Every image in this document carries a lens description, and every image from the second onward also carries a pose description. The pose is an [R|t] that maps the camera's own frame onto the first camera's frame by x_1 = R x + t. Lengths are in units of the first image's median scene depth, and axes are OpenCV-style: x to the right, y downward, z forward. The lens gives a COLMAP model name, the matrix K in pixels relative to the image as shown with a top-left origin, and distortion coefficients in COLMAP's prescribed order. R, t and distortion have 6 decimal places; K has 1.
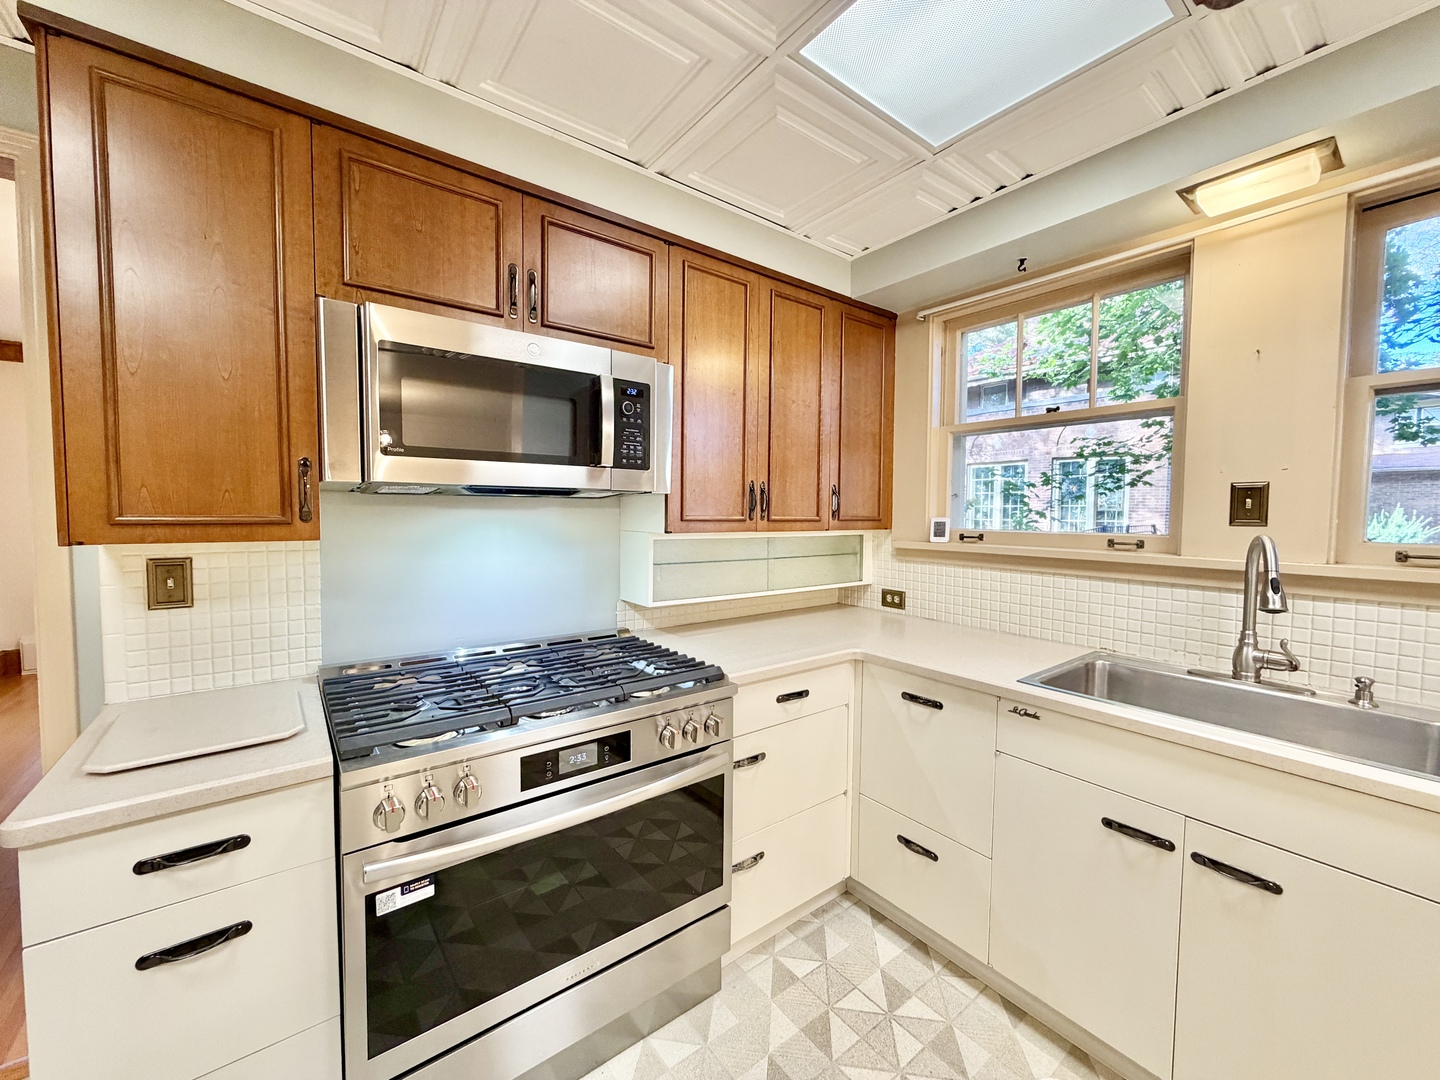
lens RADIAL K [[572.9, 0, 718.8], [0, 572.9, 539.1], [0, 0, 1]] dist [0.000982, -0.000663]
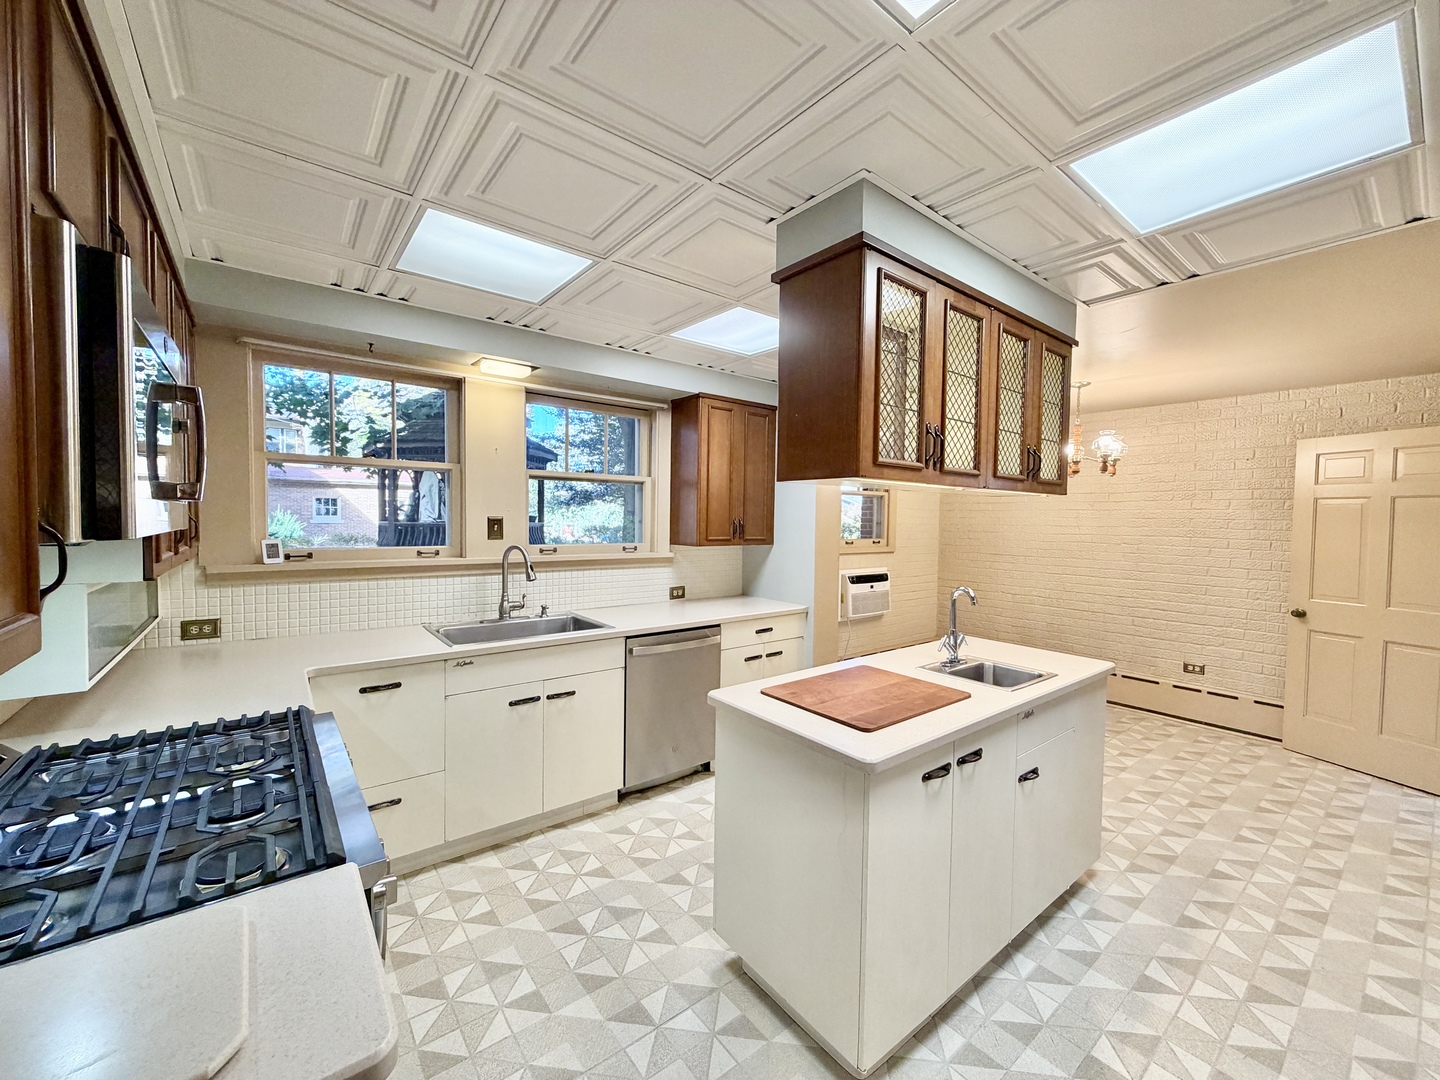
lens RADIAL K [[572.9, 0, 717.9], [0, 572.9, 536.6], [0, 0, 1]] dist [0.000982, -0.000663]
pose [[-0.016460, -0.040502, 0.999044, -0.823392], [0.034097, 0.998575, 0.041045, -0.070860], [-0.999283, 0.034740, -0.015055, 0.238265]]
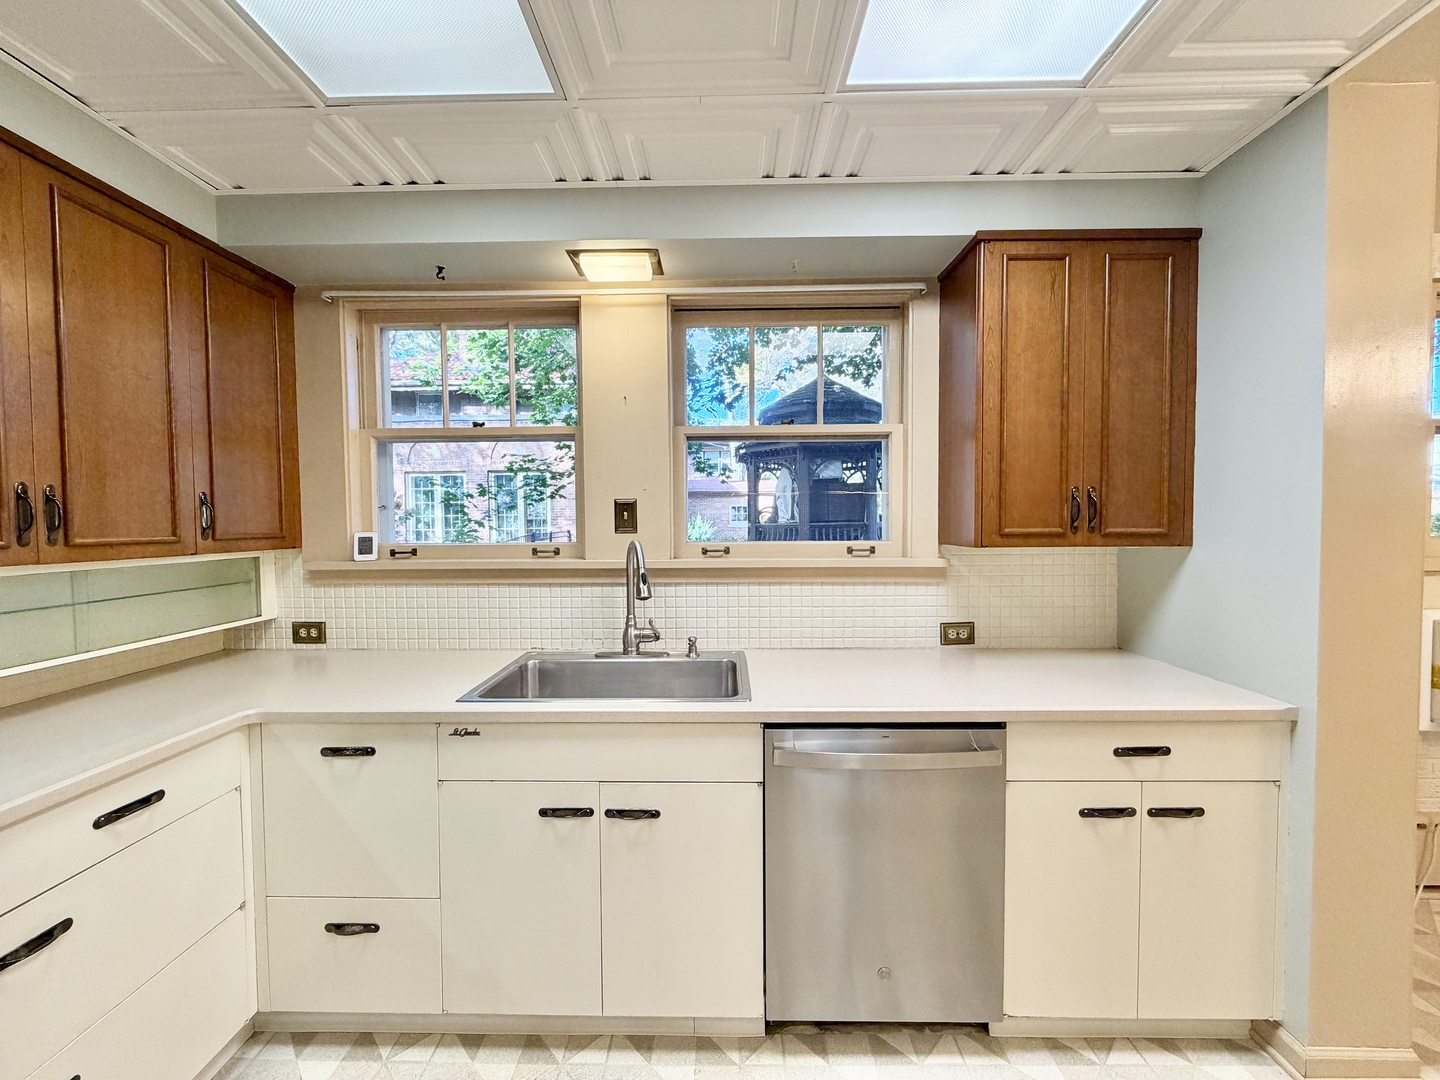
lens RADIAL K [[572.9, 0, 718.1], [0, 572.9, 539.0], [0, 0, 1]] dist [0.000982, -0.000663]
pose [[0.618932, -0.038035, 0.784523, 0.038201], [0.051156, 0.998658, 0.008059, -0.008133], [-0.783777, 0.035145, 0.620047, 0.038229]]
